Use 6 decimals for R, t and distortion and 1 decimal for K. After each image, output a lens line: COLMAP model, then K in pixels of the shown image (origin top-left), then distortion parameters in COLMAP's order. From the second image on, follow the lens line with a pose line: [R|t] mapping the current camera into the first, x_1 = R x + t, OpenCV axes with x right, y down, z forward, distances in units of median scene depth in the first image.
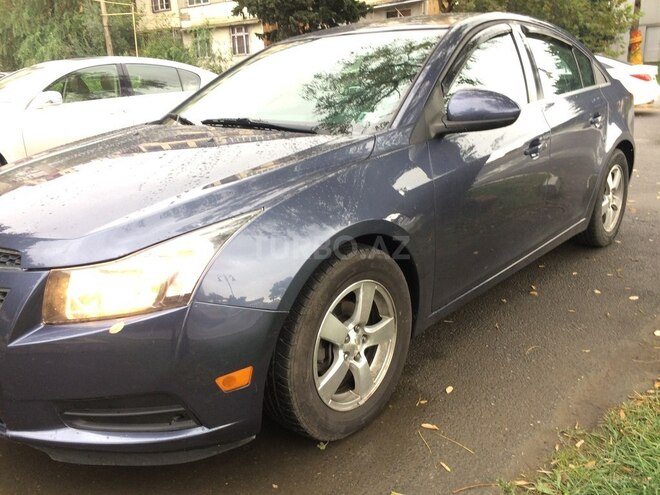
lens RADIAL K [[556.5, 0, 330.0], [0, 556.5, 247.5], [0, 0, 1]] dist [0.077638, -0.087588]
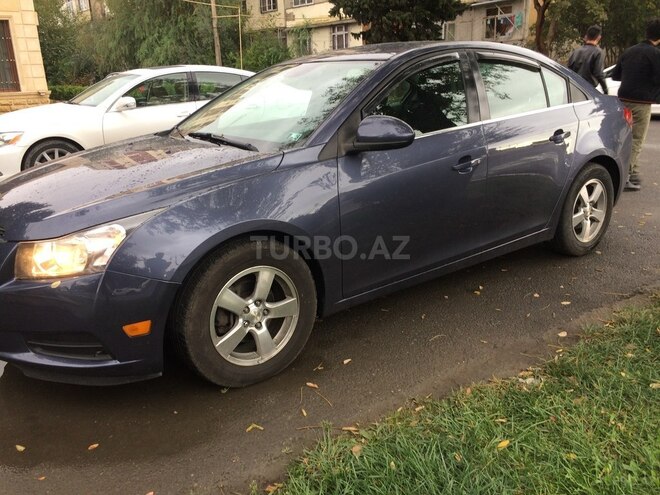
lens RADIAL K [[558.9, 0, 330.0], [0, 558.9, 247.5], [0, 0, 1]] dist [0.083933, -0.113044]
pose [[0.983055, 0.057184, -0.174166, 0.213807], [-0.056214, 0.998364, 0.010504, -0.002817], [0.174481, -0.000536, 0.984660, -0.119778]]
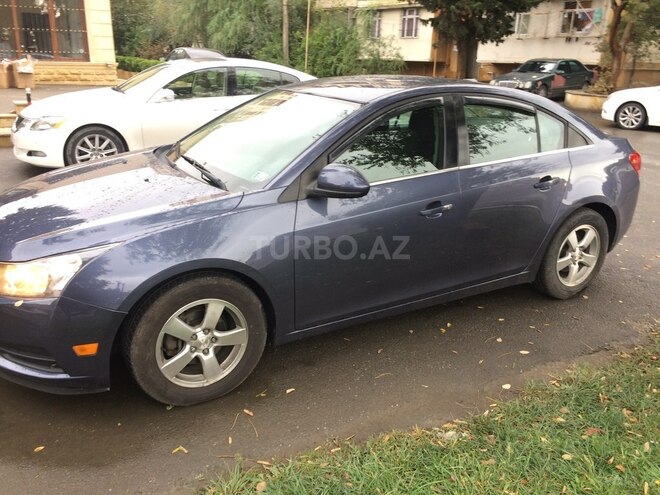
lens RADIAL K [[558.9, 0, 330.0], [0, 558.9, 247.5], [0, 0, 1]] dist [0.083933, -0.113044]
pose [[0.950887, 0.158156, -0.266083, 0.340079], [-0.148219, 0.987302, 0.057154, -0.093690], [0.271744, -0.014908, 0.962254, -0.130734]]
